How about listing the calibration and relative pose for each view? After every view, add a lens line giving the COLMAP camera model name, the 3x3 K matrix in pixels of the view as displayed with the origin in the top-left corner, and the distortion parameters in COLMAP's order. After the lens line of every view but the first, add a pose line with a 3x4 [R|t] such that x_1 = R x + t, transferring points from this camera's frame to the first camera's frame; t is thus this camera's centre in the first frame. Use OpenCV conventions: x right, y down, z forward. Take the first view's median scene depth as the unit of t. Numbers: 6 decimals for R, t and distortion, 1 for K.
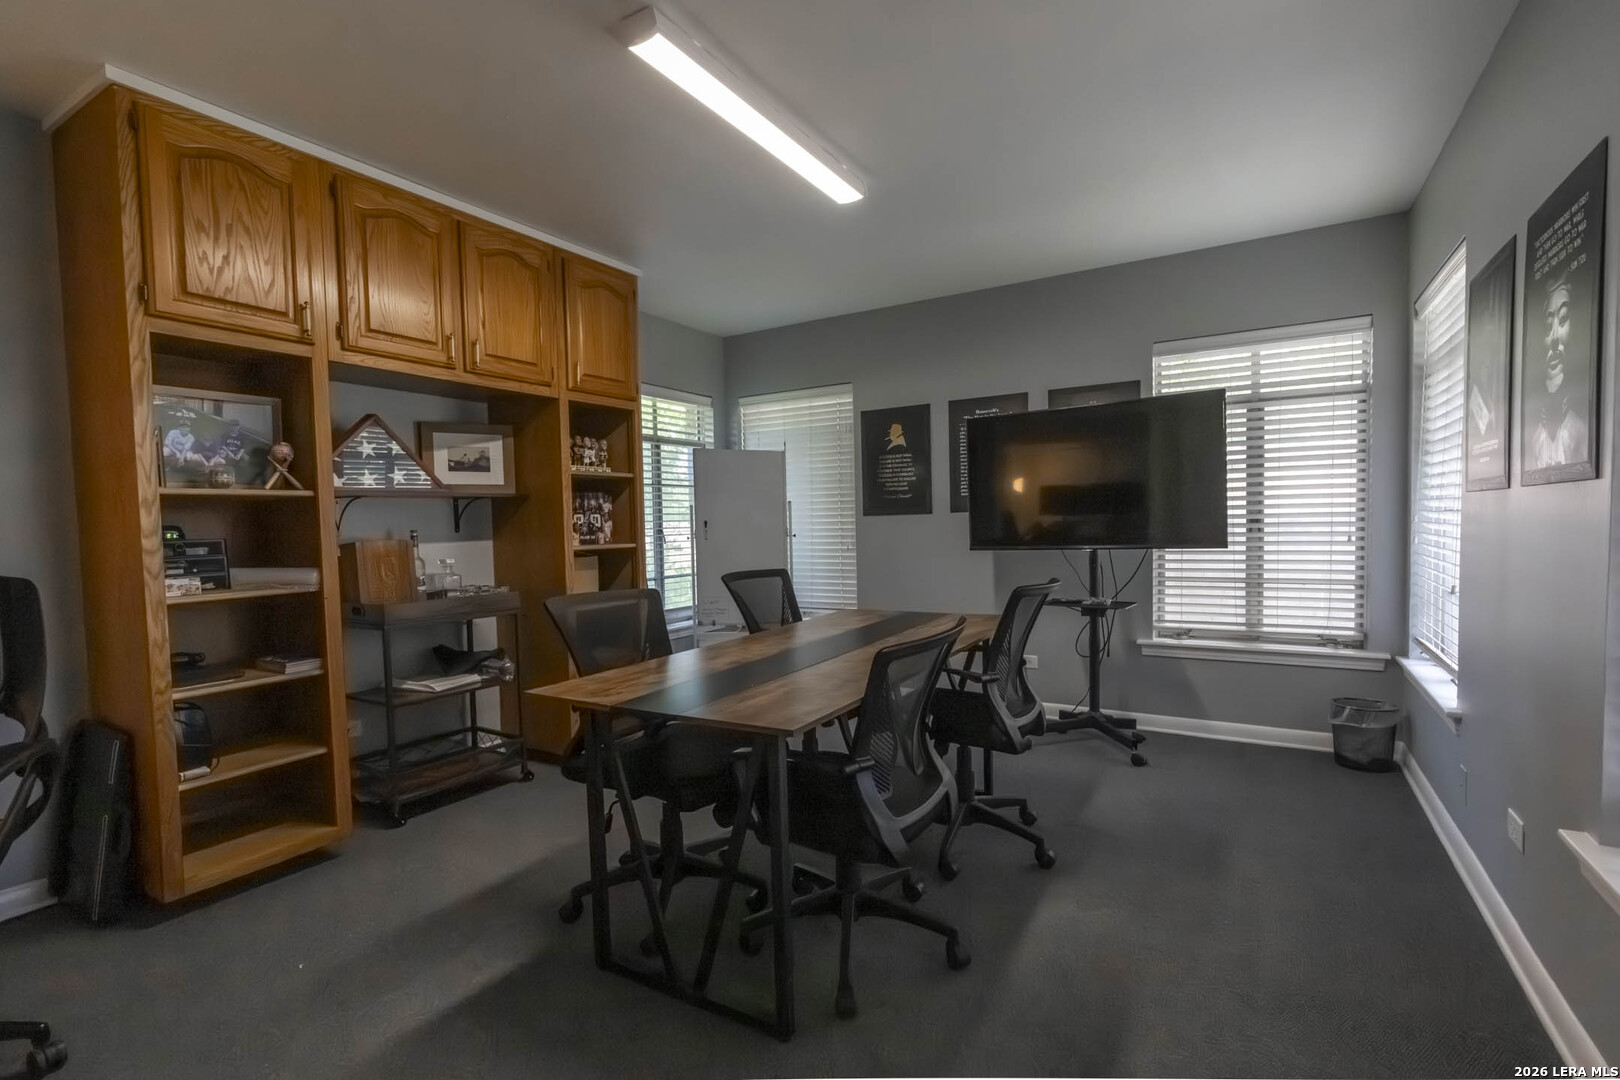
lens RADIAL K [[737.5, 0, 812.8], [0, 737.5, 549.2], [0, 0, 1]] dist [0.000500, -0.000185]
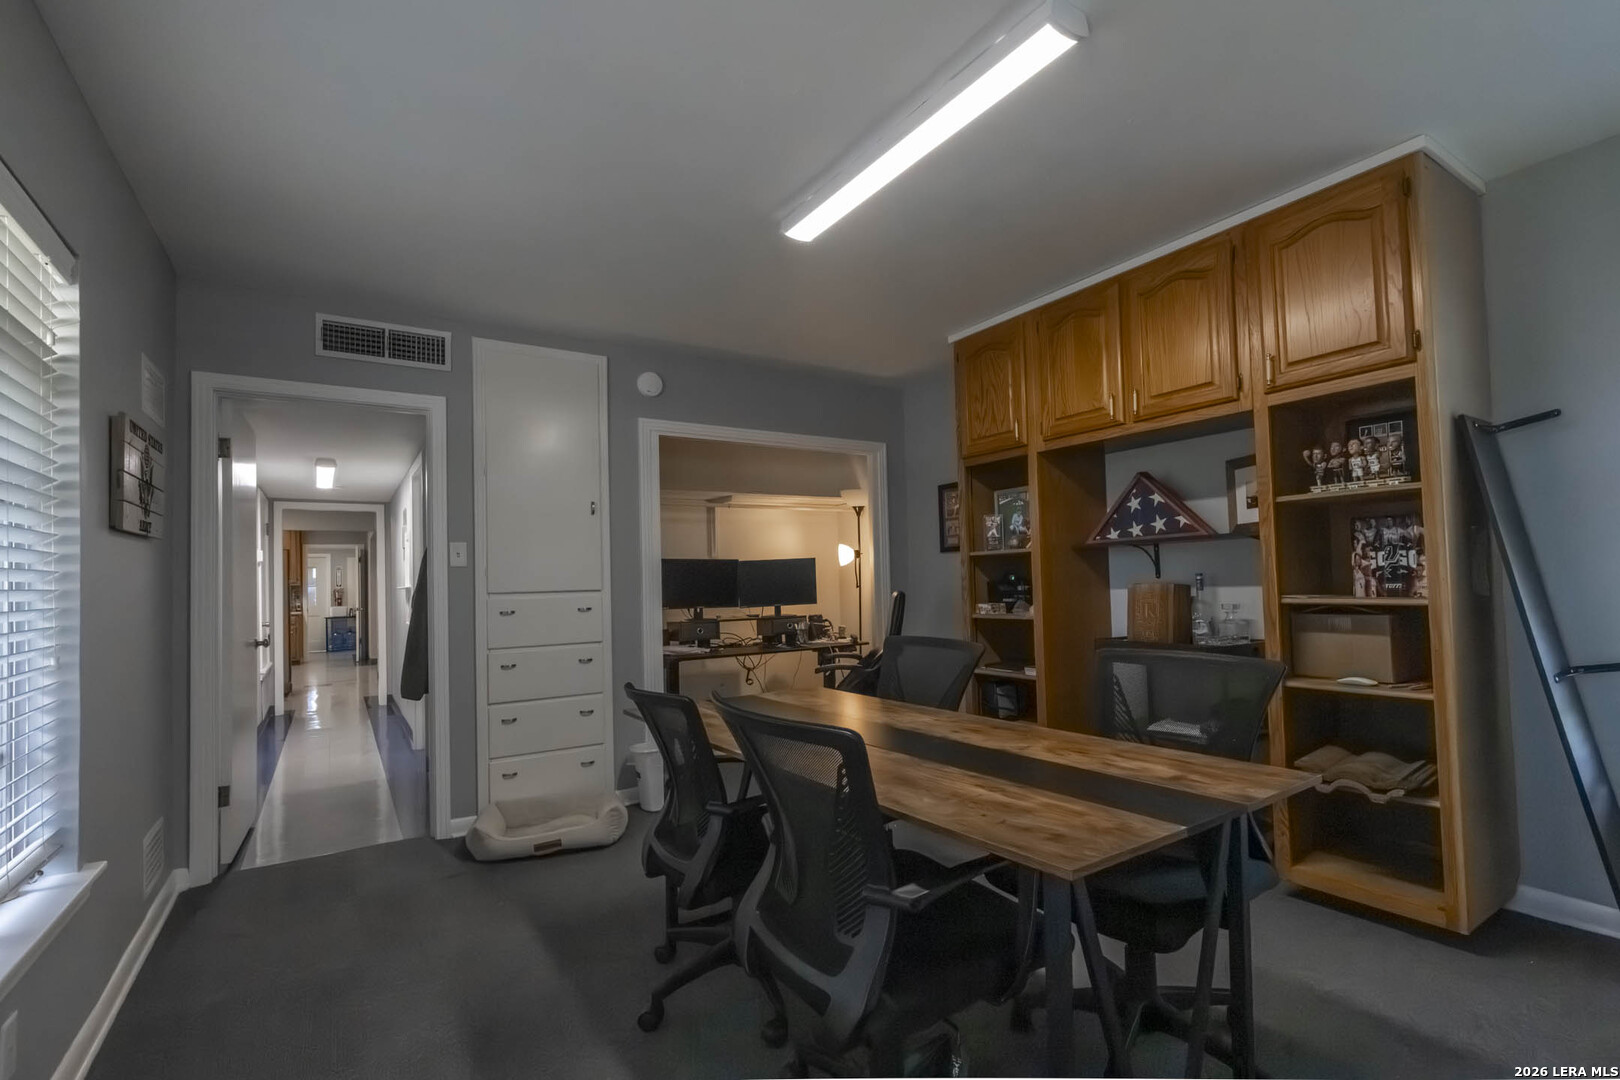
lens RADIAL K [[737.5, 0, 811.6], [0, 737.5, 550.8], [0, 0, 1]] dist [0.000500, -0.000185]
pose [[-0.438845, -0.006126, -0.898542, 0.763431], [0.000894, 0.999973, -0.007254, -0.063877], [0.898562, -0.003986, -0.438828, 1.232334]]
